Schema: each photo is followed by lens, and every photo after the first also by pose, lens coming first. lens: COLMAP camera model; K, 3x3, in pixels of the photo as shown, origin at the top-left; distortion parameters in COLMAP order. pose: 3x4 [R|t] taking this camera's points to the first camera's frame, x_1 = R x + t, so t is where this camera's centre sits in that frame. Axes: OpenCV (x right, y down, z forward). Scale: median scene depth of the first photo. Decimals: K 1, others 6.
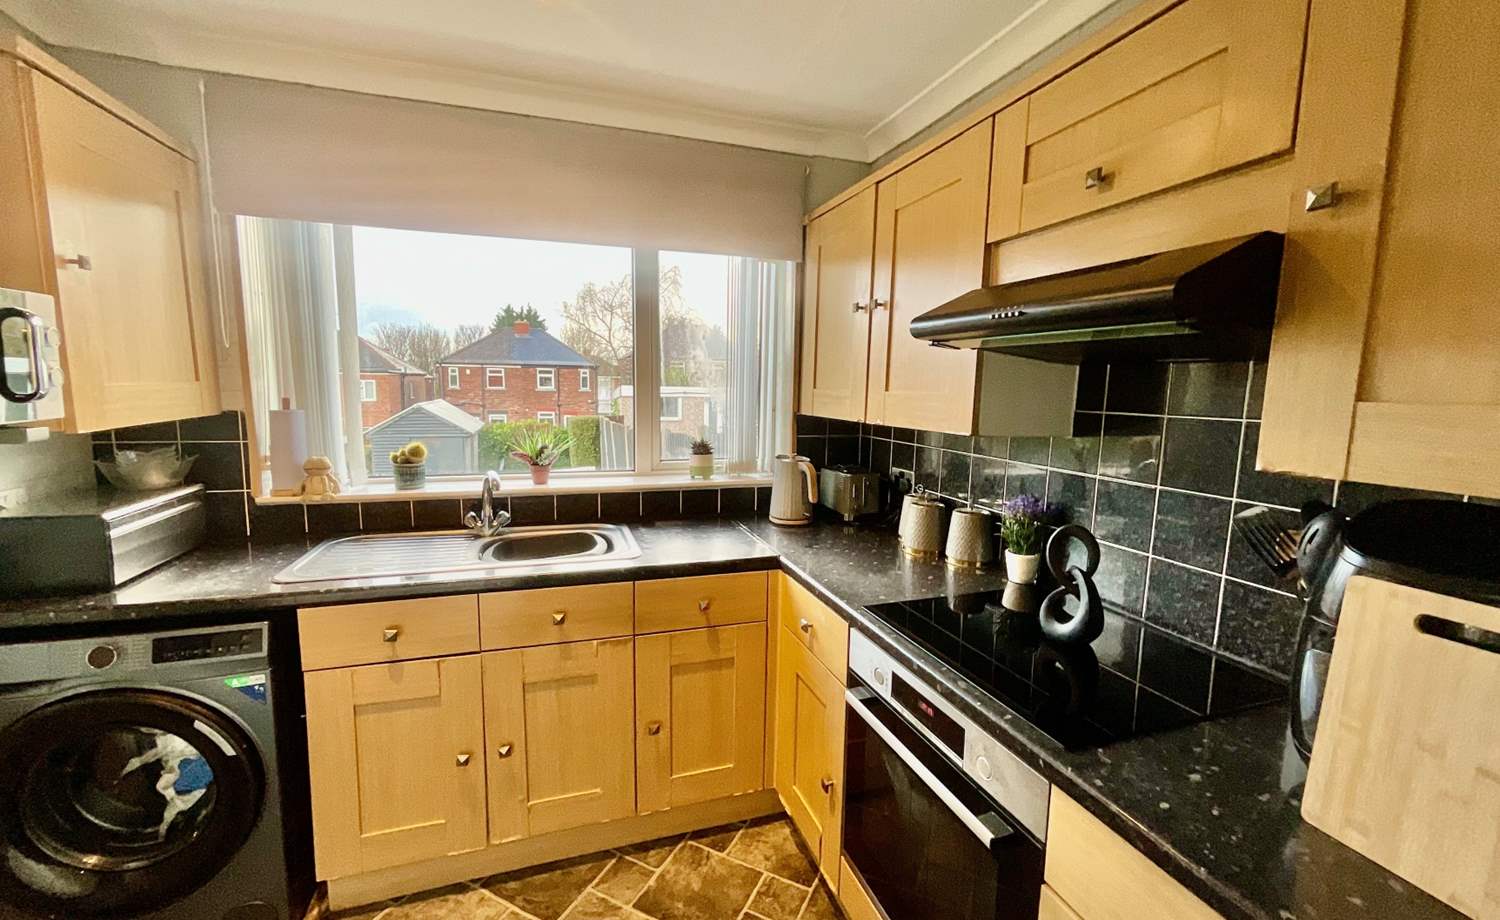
lens RADIAL K [[632.6, 0, 744.7], [0, 632.6, 466.1], [0, 0, 1]] dist [-0.001928, 0.000434]
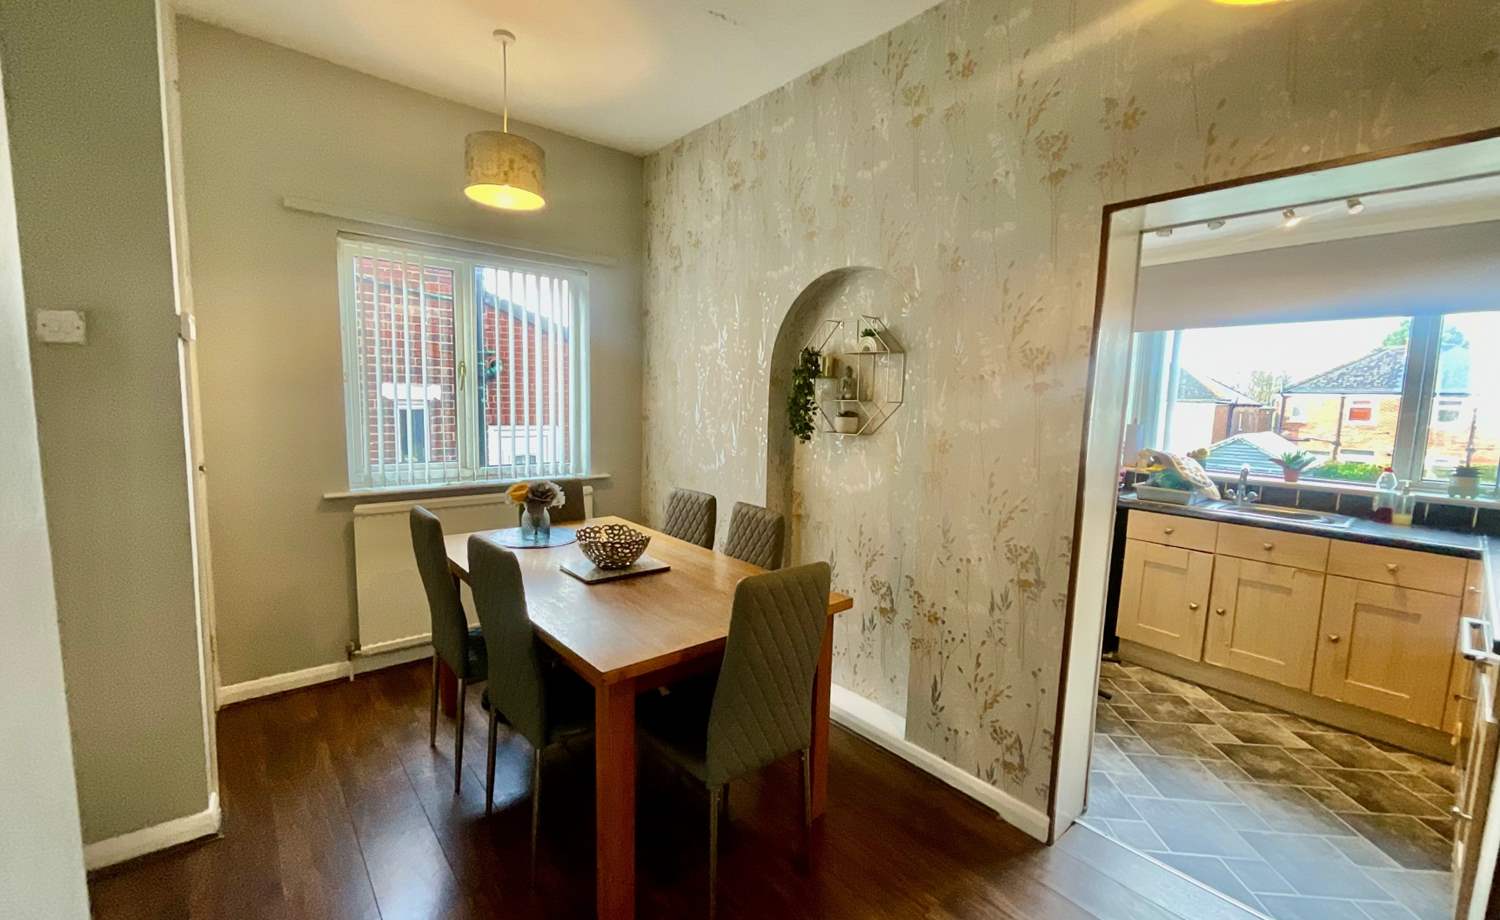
lens RADIAL K [[632.6, 0, 747.1], [0, 632.6, 466.9], [0, 0, 1]] dist [-0.001928, 0.000434]
pose [[0.403965, 0.094574, -0.909873, 0.445138], [-0.136772, 0.989705, 0.042148, 0.093577], [0.904492, 0.107419, 0.412741, -0.669184]]
